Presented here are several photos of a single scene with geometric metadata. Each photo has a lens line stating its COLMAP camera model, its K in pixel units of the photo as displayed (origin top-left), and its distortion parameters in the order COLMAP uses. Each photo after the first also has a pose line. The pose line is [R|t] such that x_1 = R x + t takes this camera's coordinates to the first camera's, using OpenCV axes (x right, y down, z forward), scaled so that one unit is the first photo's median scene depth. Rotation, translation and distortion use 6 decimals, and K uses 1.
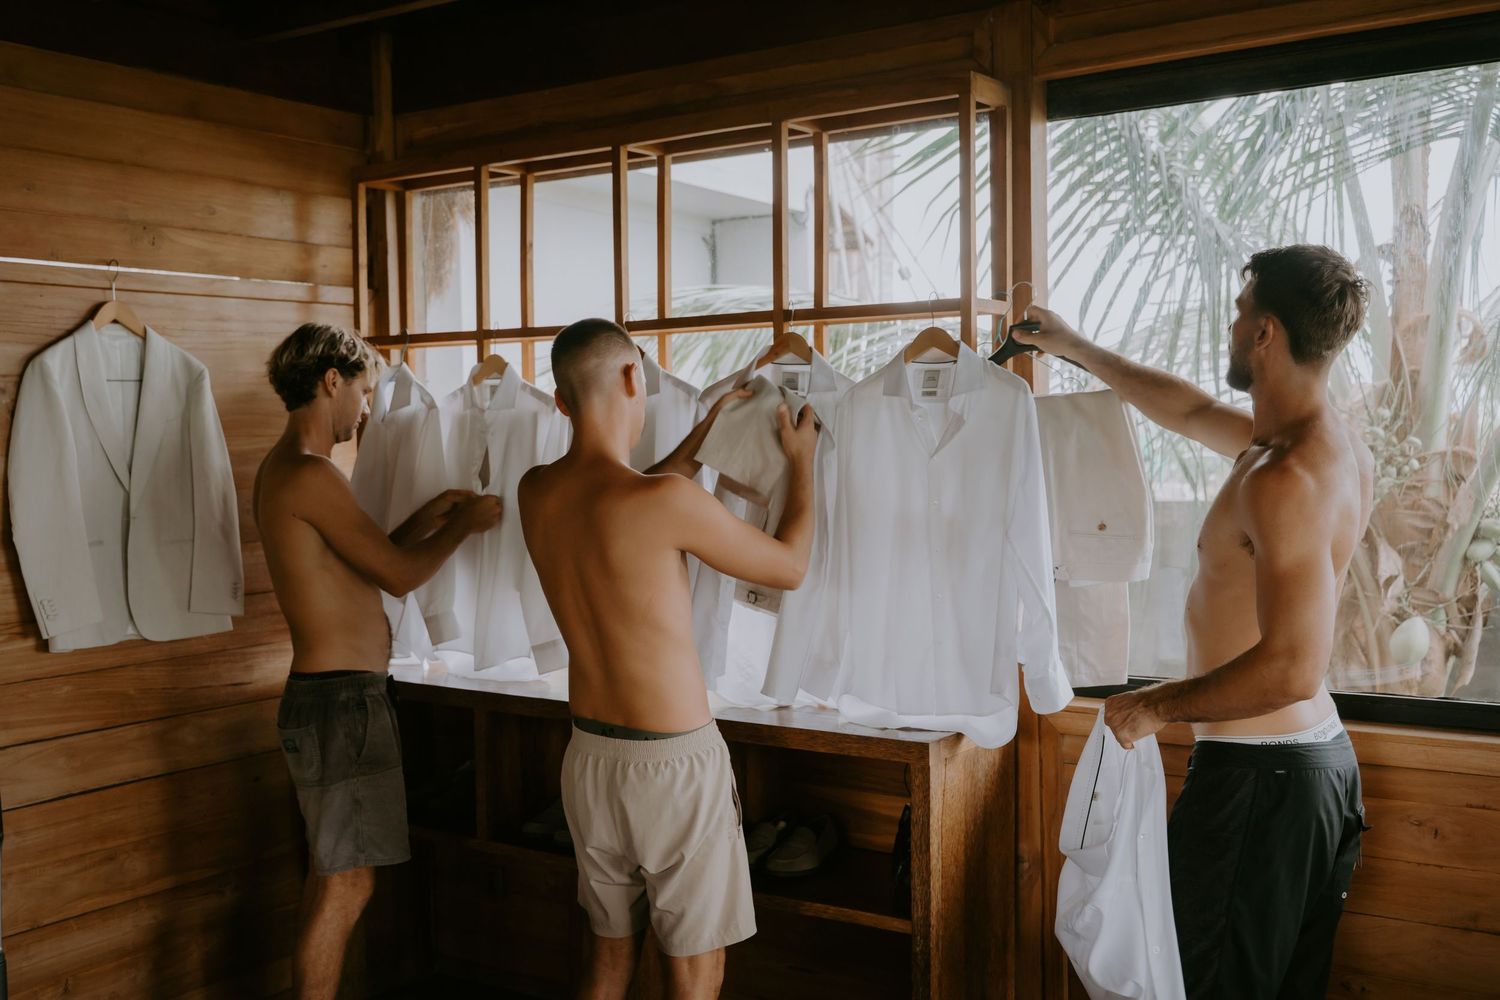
lens RADIAL K [[1546.3, 0, 739.4], [0, 1546.3, 500.4], [0, 0, 1]] dist [0.000342, 0.000000]
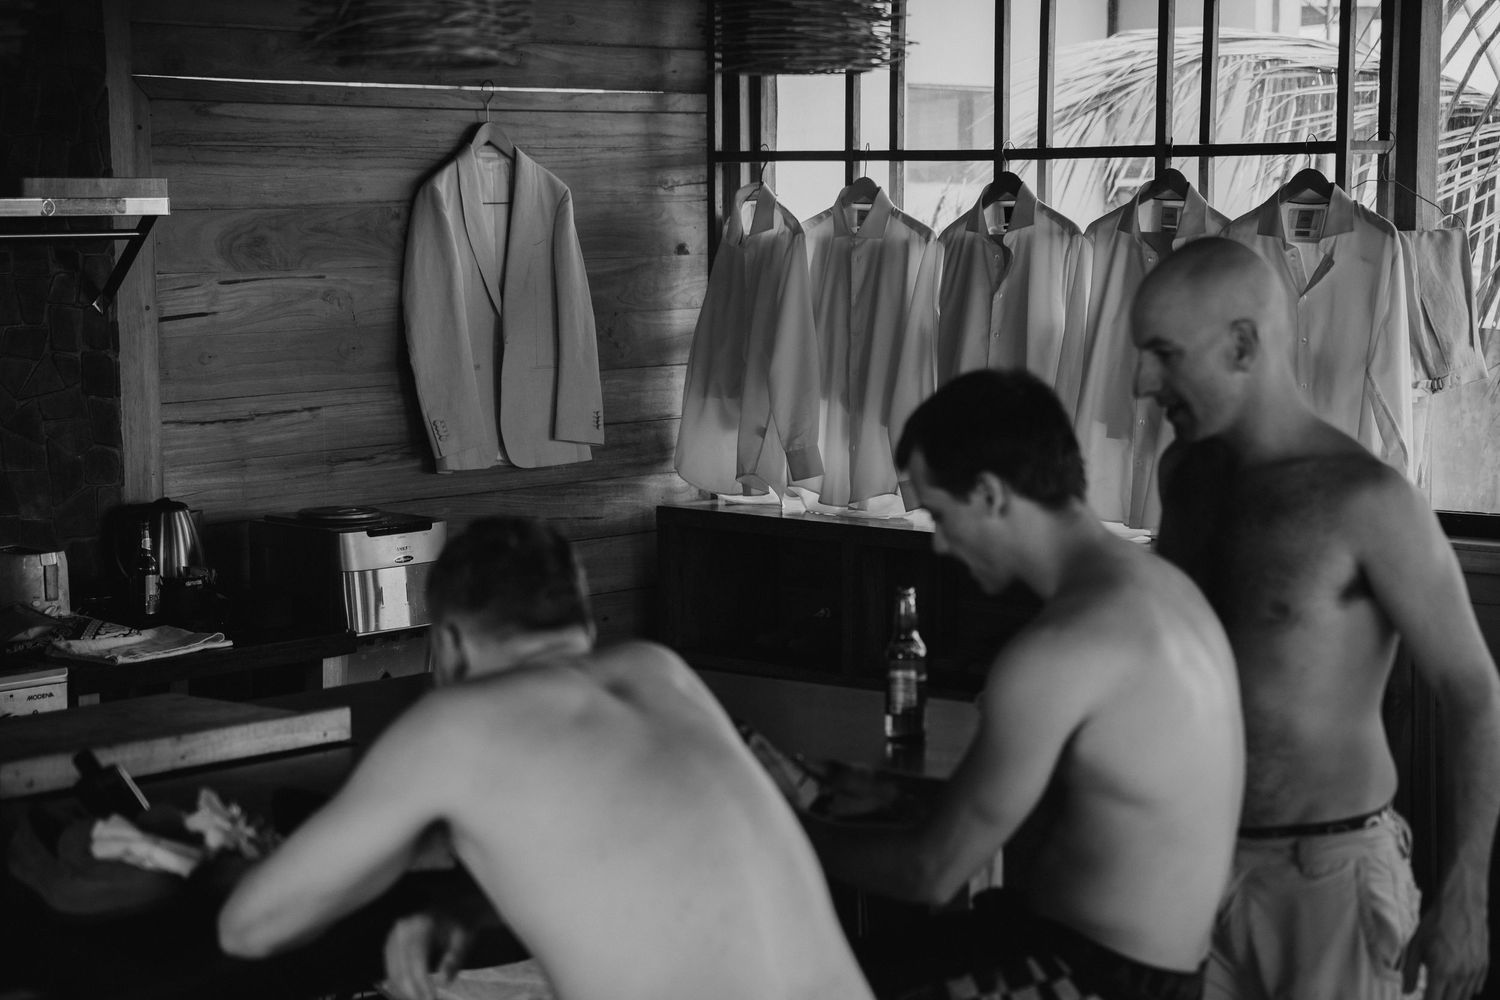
lens RADIAL K [[3043.7, 0, 764.6], [0, 3043.7, 545.2], [0, 0, 1]] dist [0.205000, 0.000000]
pose [[0.991696, 0.023957, -0.126354, 0.025392], [-0.014663, 0.997152, 0.073976, -0.006594], [0.127766, -0.071509, 0.989223, -0.936277]]
